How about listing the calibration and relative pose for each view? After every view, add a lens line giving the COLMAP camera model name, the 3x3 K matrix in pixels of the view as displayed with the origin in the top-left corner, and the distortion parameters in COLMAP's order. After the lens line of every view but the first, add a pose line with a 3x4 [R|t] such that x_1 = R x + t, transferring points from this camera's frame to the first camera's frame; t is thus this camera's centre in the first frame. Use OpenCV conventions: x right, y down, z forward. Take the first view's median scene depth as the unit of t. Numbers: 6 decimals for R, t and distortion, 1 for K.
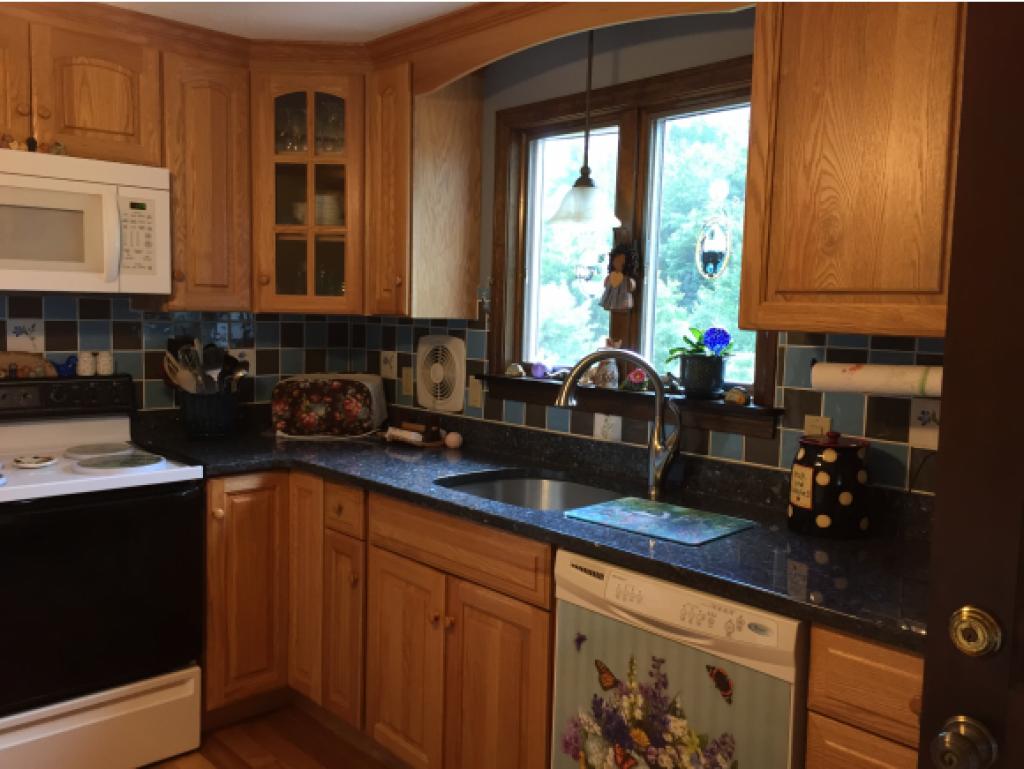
lens RADIAL K [[868.1, 0, 512.0], [0, 868.1, 384.5], [0, 0, 1]] dist [0.074725, -0.099861]
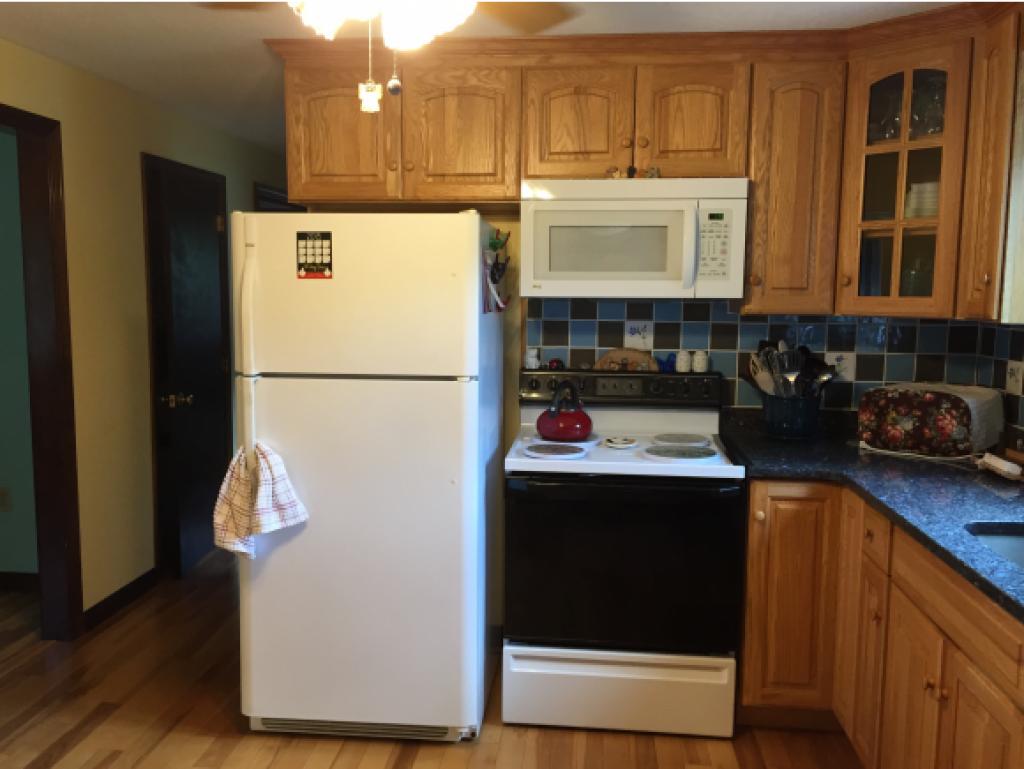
lens RADIAL K [[868.1, 0, 512.0], [0, 868.1, 384.5], [0, 0, 1]] dist [0.074725, -0.099861]
pose [[0.661863, 0.066728, -0.746649, 0.202682], [-0.060956, 0.997523, 0.035115, -0.019990], [0.747142, 0.022272, 0.664291, 0.105213]]
